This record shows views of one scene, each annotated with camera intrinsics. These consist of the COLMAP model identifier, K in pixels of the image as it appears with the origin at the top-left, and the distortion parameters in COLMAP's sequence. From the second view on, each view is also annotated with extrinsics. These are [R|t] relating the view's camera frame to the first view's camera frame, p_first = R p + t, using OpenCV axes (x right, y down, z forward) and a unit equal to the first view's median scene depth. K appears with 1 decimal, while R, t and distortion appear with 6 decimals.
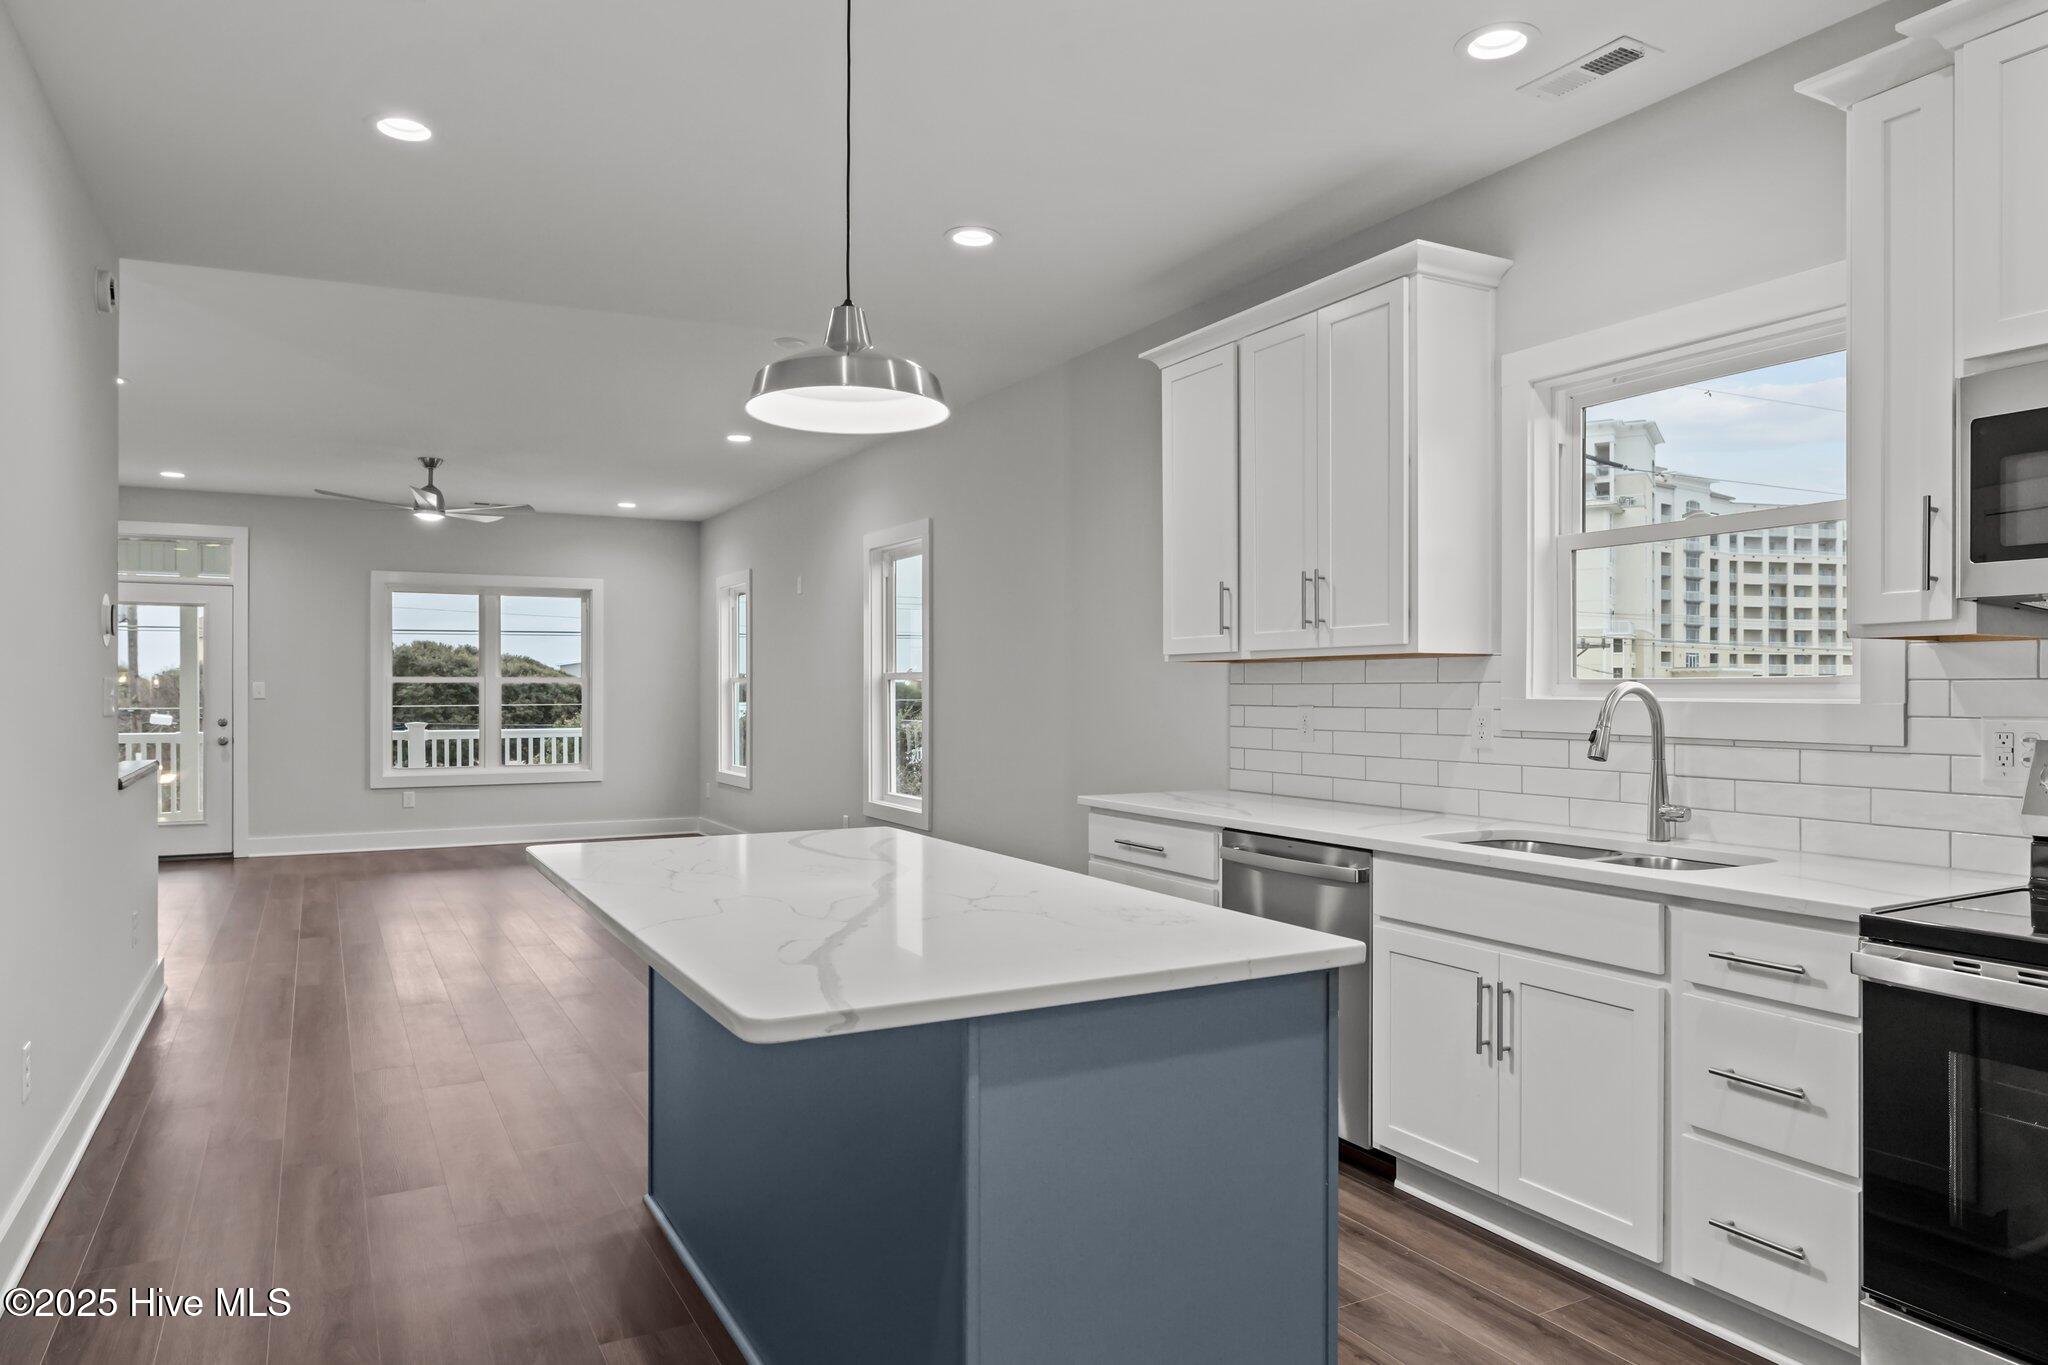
lens RADIAL K [[1305.7, 0, 1024.8], [0, 1305.7, 689.6], [0, 0, 1]] dist [-0.005433, 0.001578]
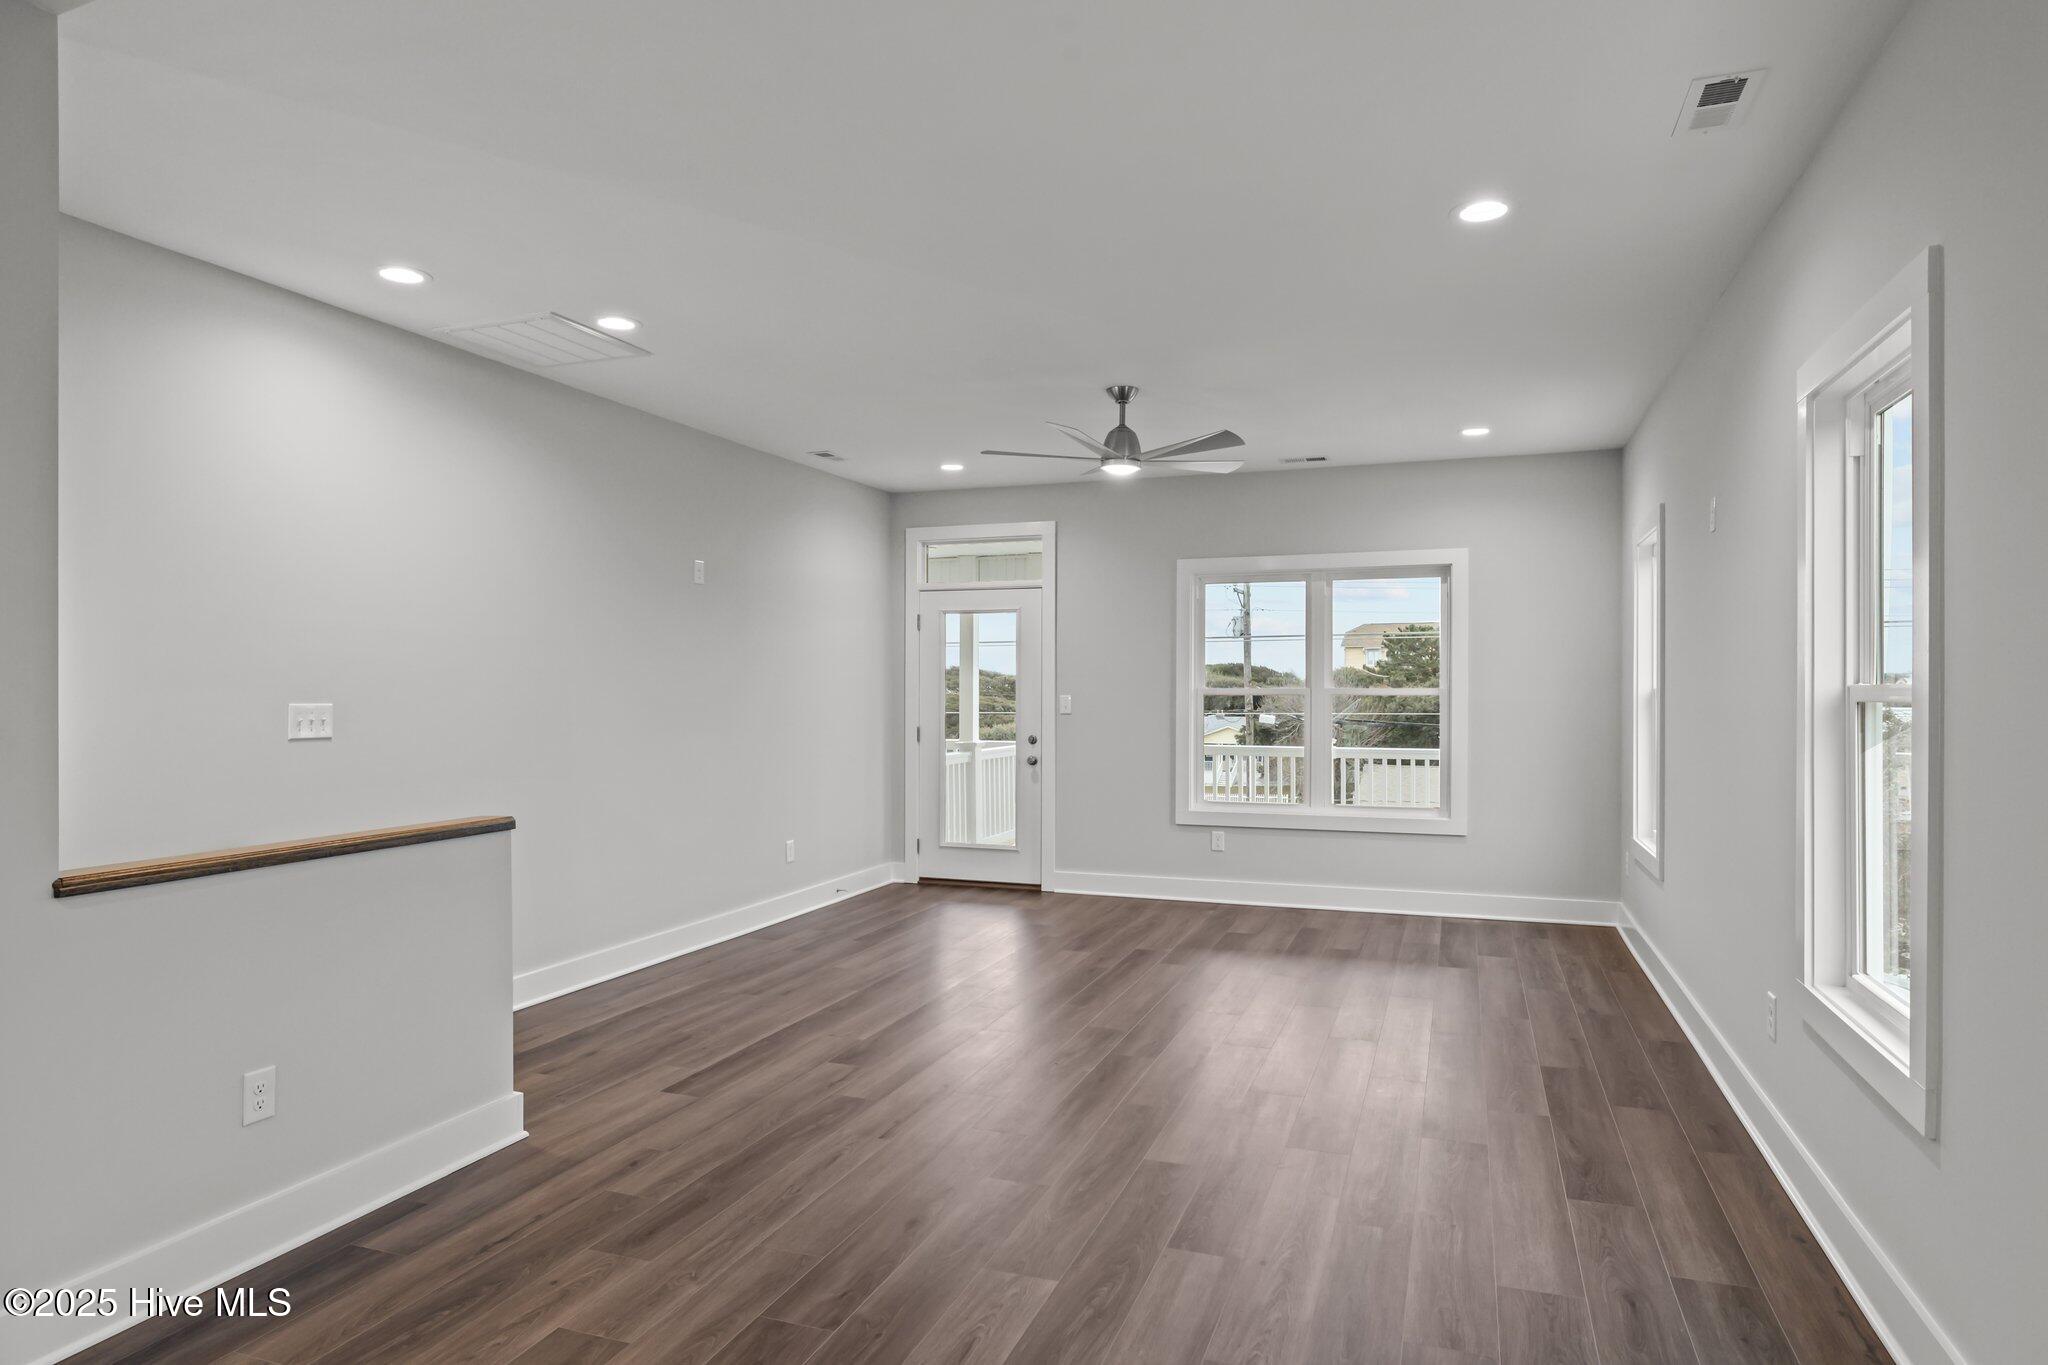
lens RADIAL K [[1202.5, 0, 1022.2], [0, 1202.5, 681.5], [0, 0, 1]] dist [-0.004335, -0.000584]
pose [[0.658103, -0.005533, -0.752907, 0.013497], [-0.001154, 0.999964, -0.008357, -0.016545], [0.752927, 0.006368, 0.658074, 0.902526]]
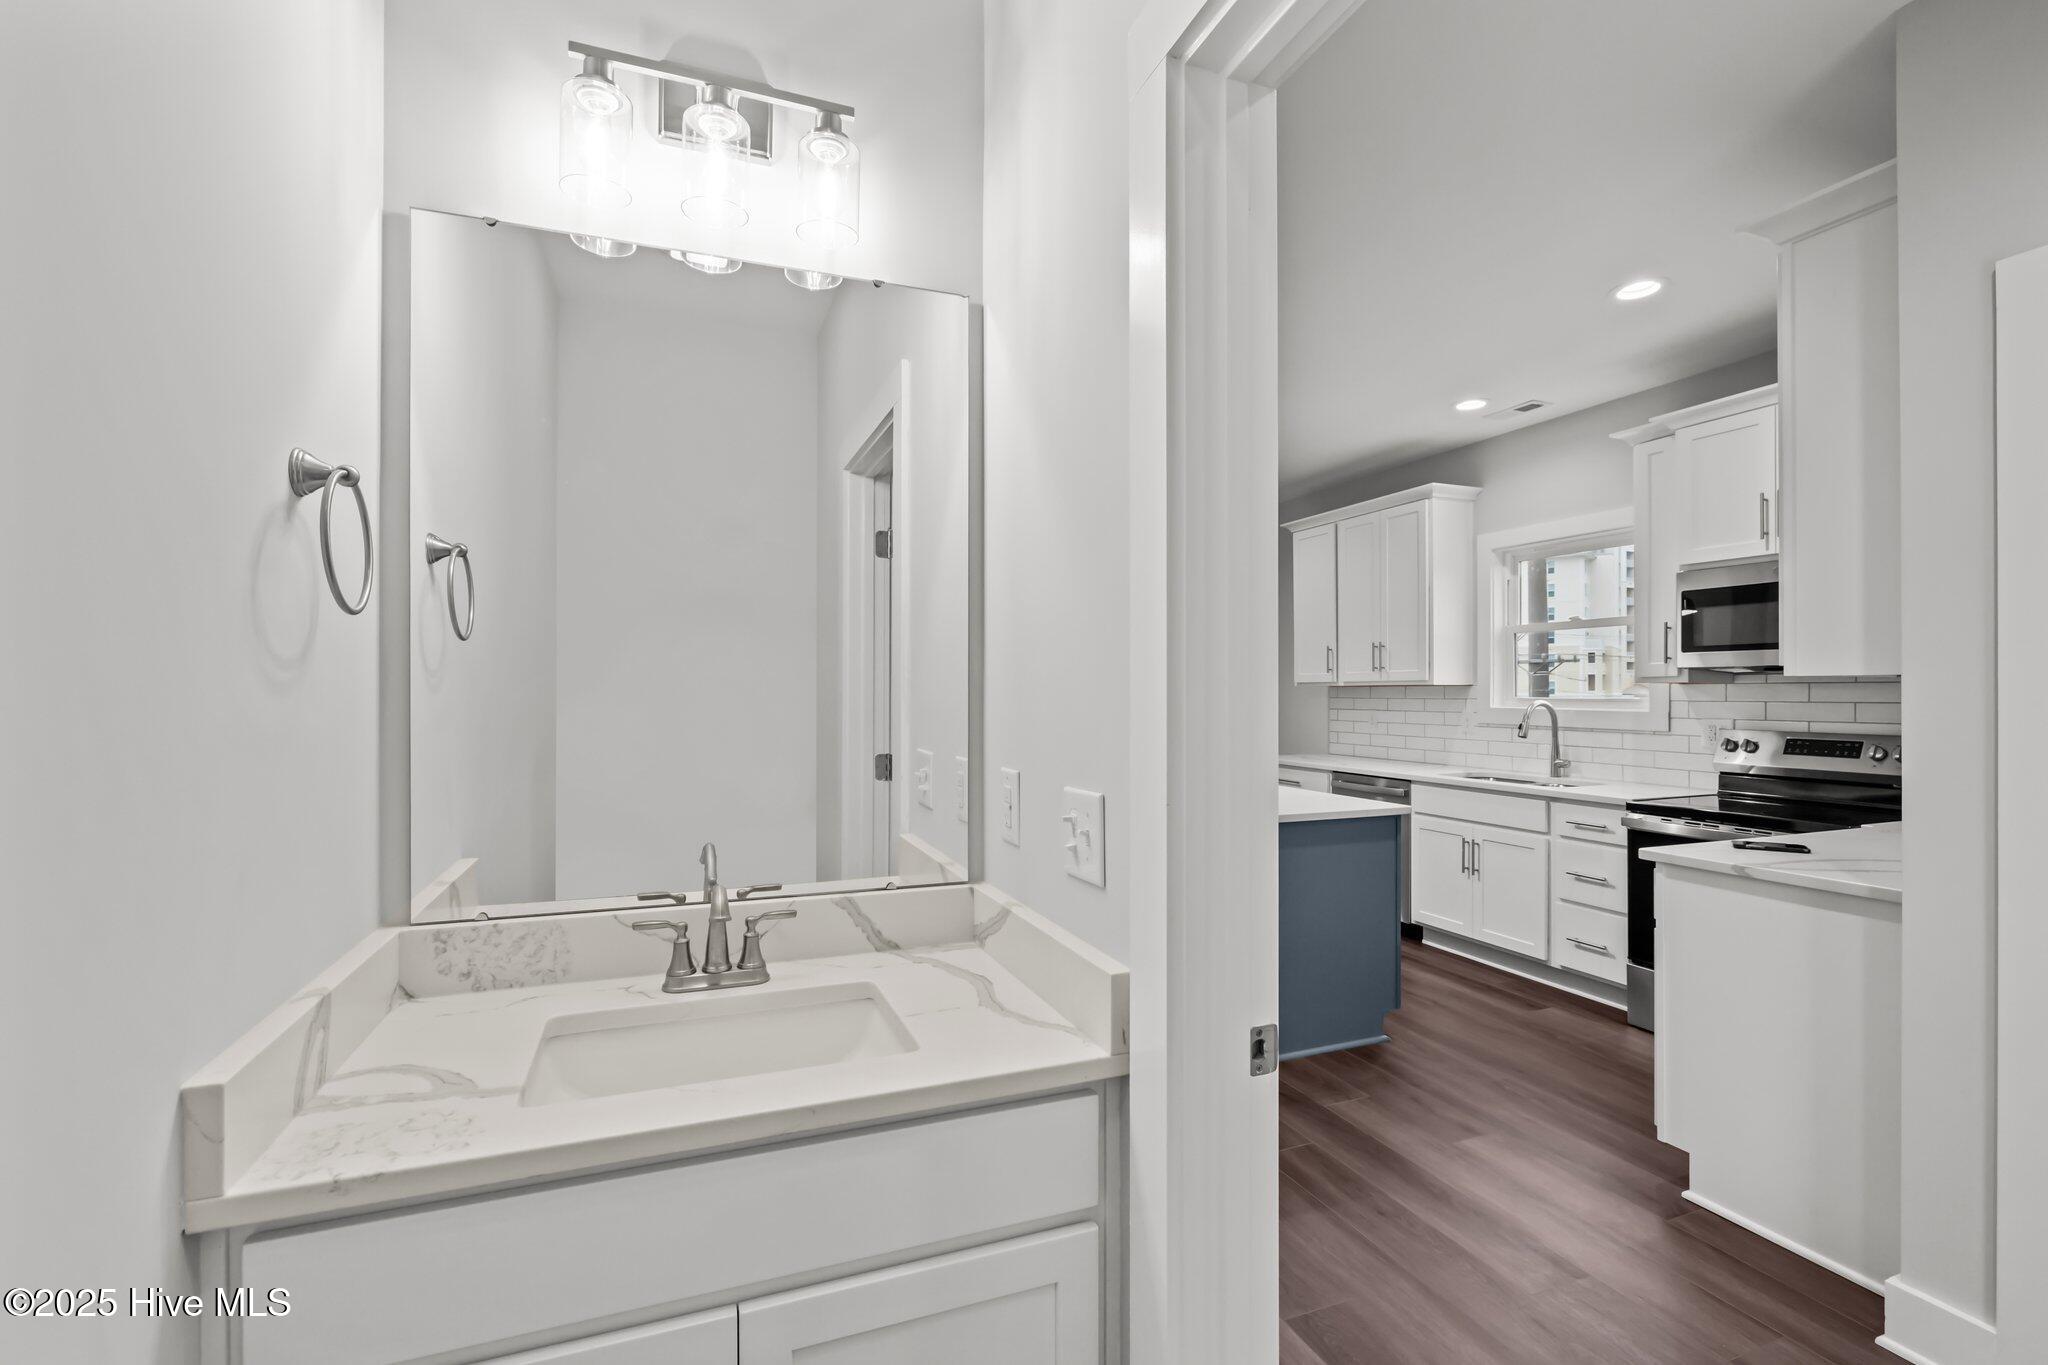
lens RADIAL K [[930.2, 0, 1022.5], [0, 930.2, 685.0], [0, 0, 1]] dist [-0.001728, -0.000988]
pose [[0.991974, -0.001995, -0.126429, -0.144508], [0.001279, 0.999983, -0.005741, -0.019825], [0.126439, 0.005533, 0.991959, -0.495600]]
